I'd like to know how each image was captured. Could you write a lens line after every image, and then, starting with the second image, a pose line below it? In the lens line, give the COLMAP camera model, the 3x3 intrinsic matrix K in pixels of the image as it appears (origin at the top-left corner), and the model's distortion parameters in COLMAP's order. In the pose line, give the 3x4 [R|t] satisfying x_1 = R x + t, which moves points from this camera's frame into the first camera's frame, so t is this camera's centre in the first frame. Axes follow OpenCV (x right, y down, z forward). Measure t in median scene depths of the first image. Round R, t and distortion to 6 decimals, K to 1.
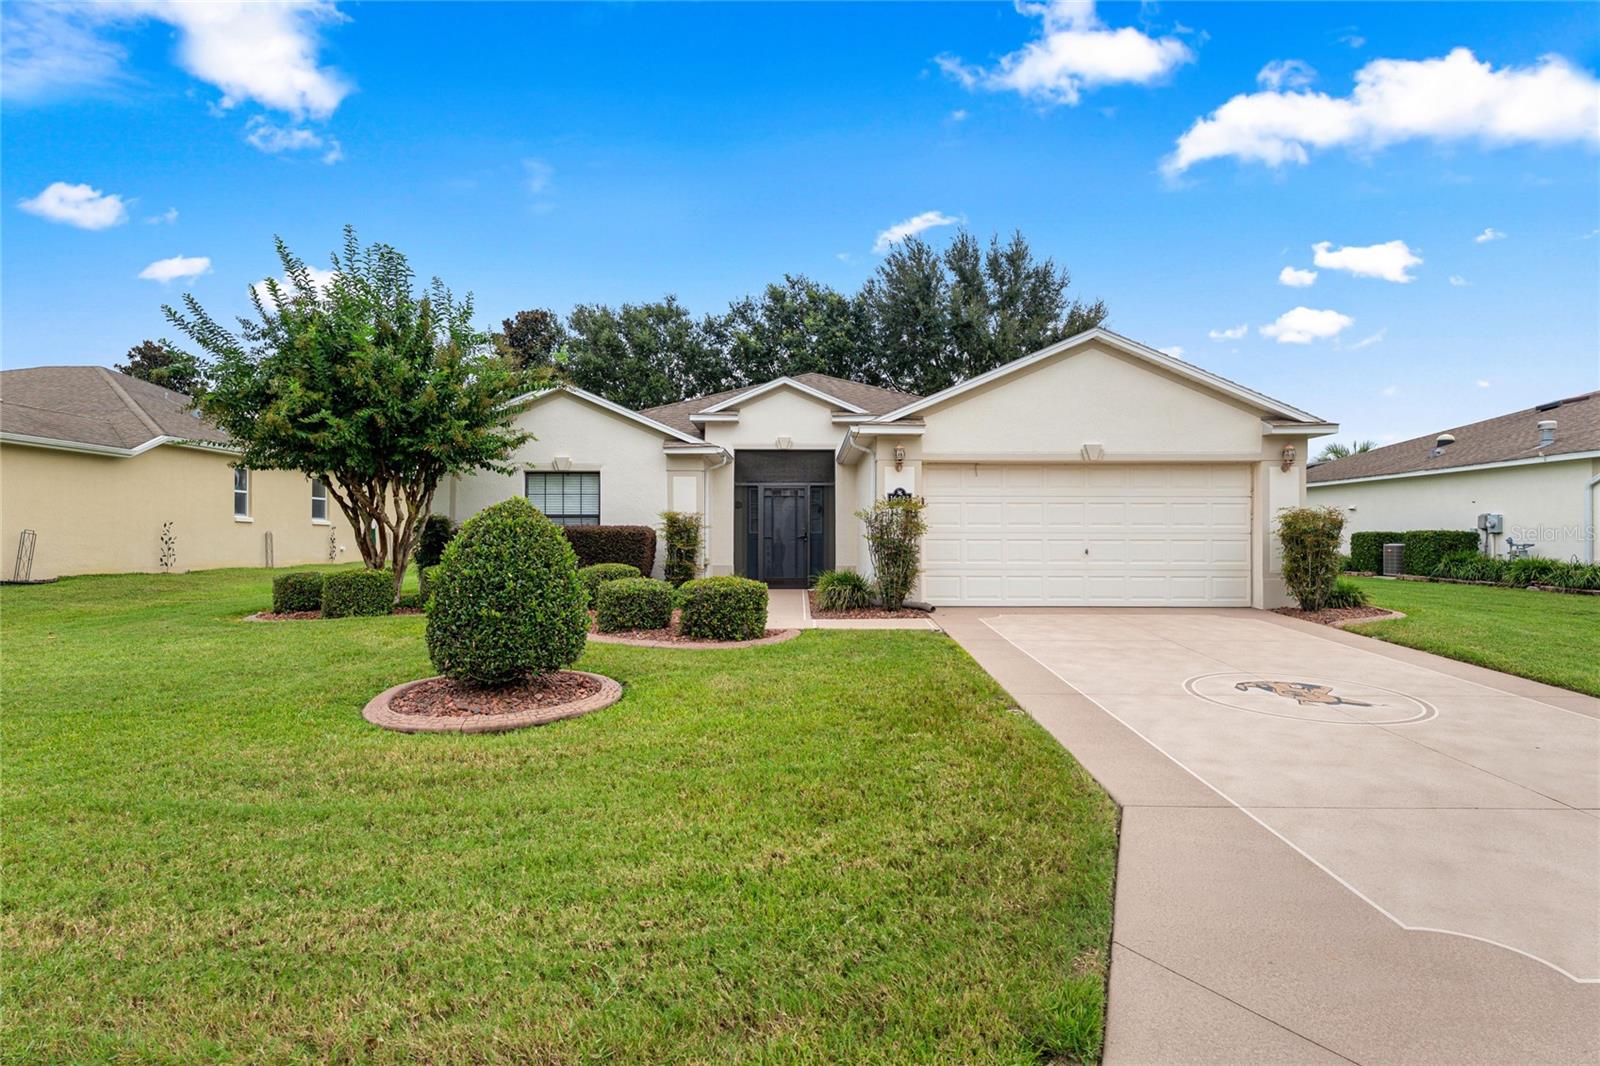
lens RADIAL K [[834.6, 0, 834.6], [0, 834.6, 530.7], [0, 0, 1]] dist [-0.000341, 0.000270]
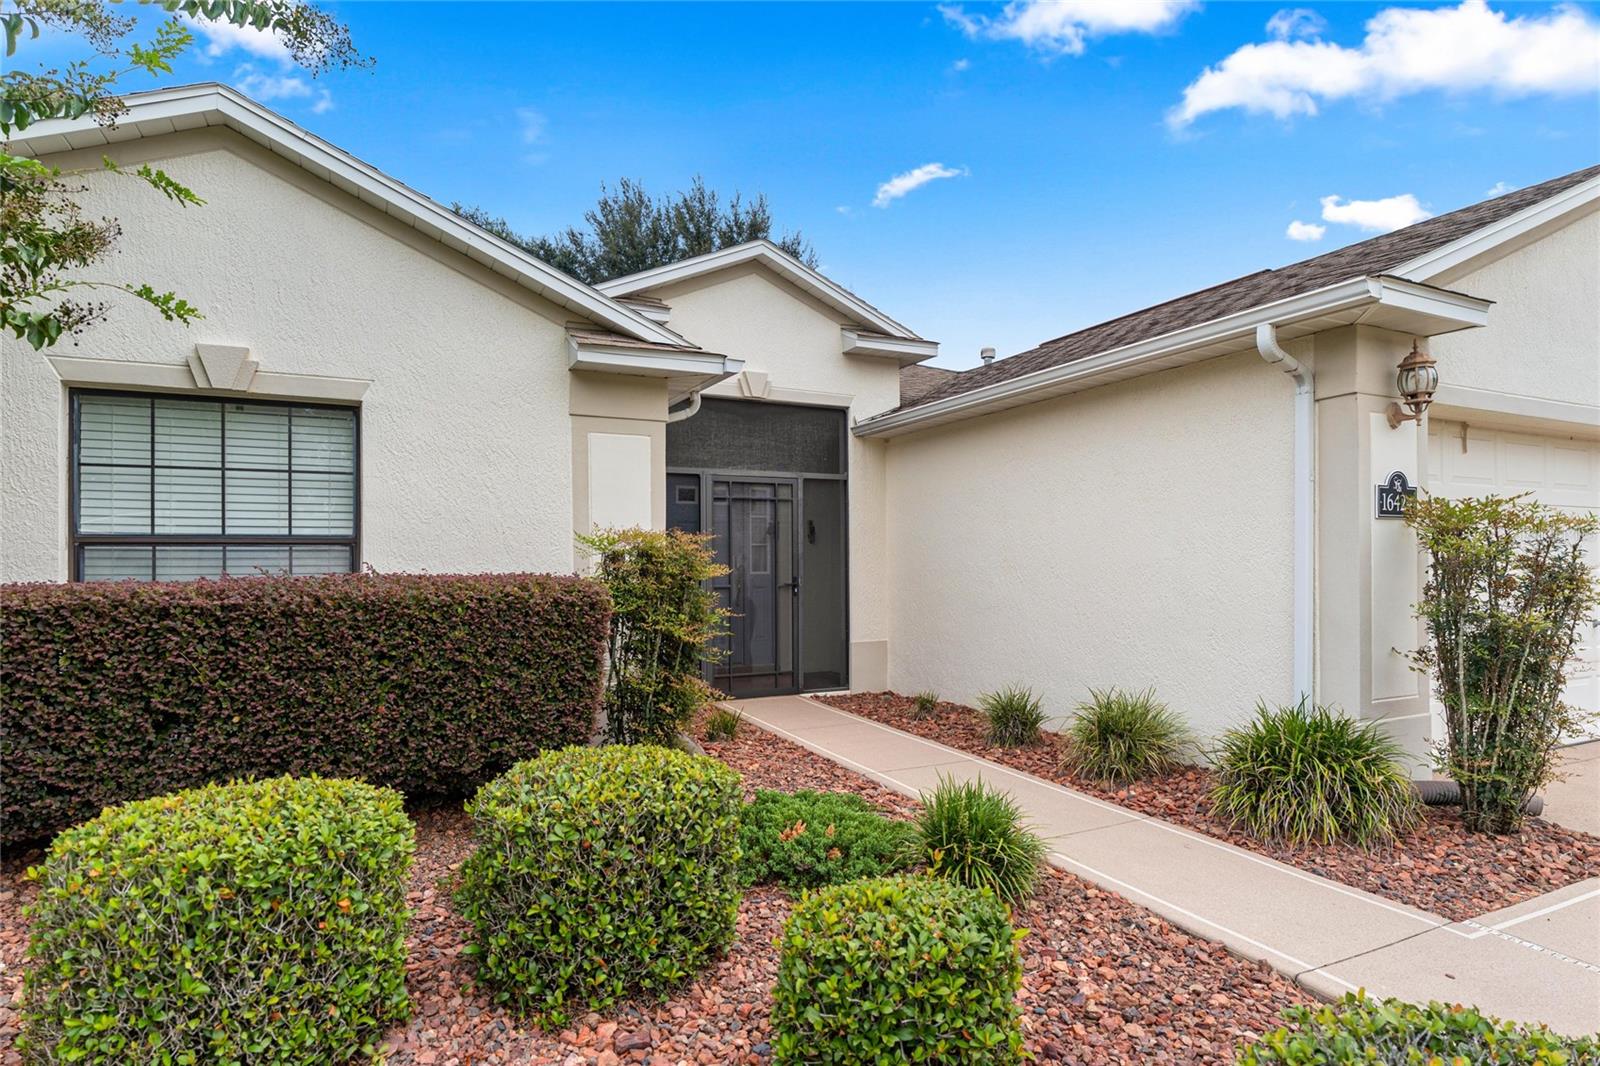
lens RADIAL K [[849.0, 0, 803.6], [0, 849.0, 549.8], [0, 0, 1]] dist [0.000814, -0.001022]
pose [[0.911775, 0.001432, 0.410688, -0.230826], [-0.000200, 0.999995, -0.003044, -0.011556], [-0.410690, 0.002694, 0.911771, 0.559653]]
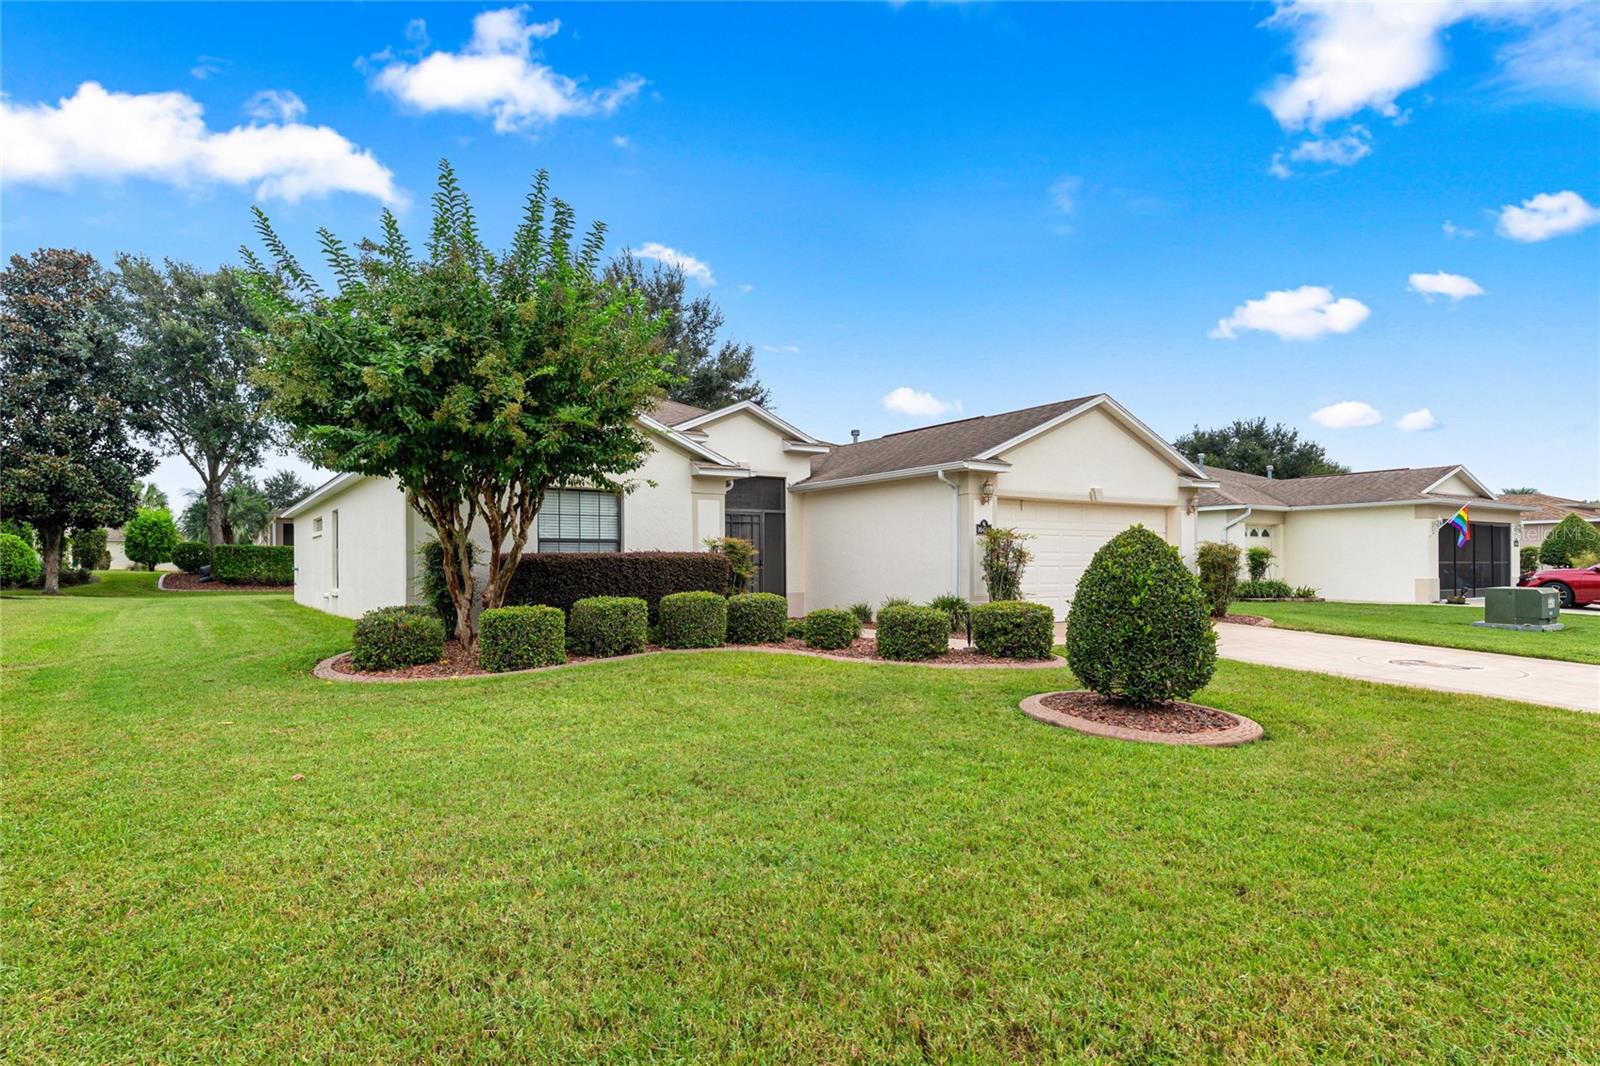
lens RADIAL K [[849.0, 0, 803.6], [0, 849.0, 549.8], [0, 0, 1]] dist [0.000814, -0.001022]
pose [[0.844024, 0.007668, 0.536250, -0.531920], [-0.001552, 0.999929, -0.011855, 0.001933], [-0.536303, 0.009173, 0.843976, 0.129753]]
